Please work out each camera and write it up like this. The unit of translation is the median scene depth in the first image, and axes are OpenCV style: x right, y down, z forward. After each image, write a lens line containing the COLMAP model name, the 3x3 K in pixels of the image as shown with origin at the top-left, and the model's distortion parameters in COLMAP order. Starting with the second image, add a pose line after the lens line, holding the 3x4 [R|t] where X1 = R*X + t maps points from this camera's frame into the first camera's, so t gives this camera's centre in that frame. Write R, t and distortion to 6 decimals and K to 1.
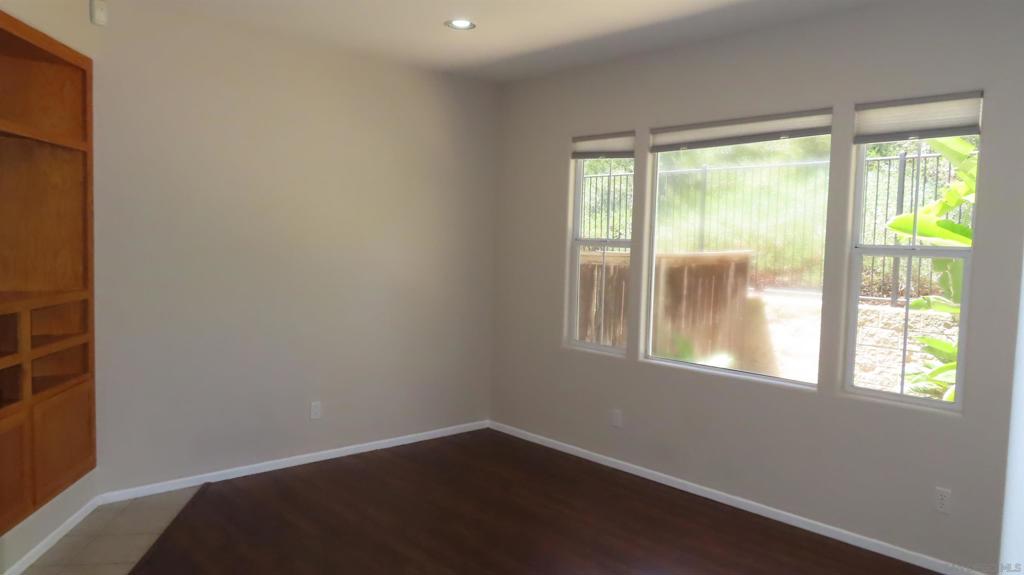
lens RADIAL K [[733.9, 0, 528.0], [0, 733.9, 285.5], [0, 0, 1]] dist [-0.007514, 0.007345]
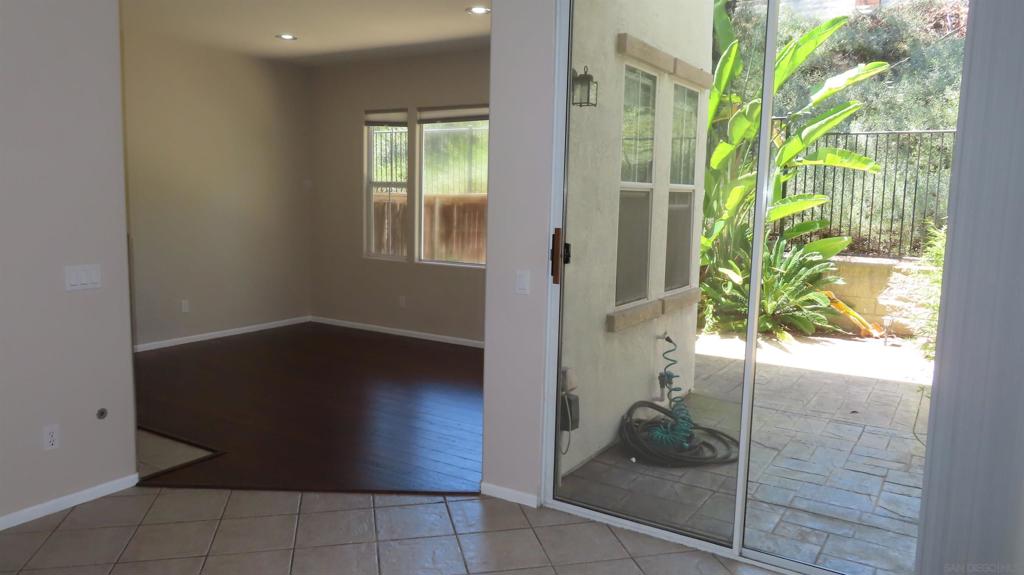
lens RADIAL K [[733.9, 0, 510.4], [0, 733.9, 286.4], [0, 0, 1]] dist [-0.007514, 0.007345]
pose [[0.968270, -0.039612, 0.246747, -0.028725], [0.022063, 0.997052, 0.073487, 0.037638], [-0.248931, -0.065711, 0.966290, -0.434722]]
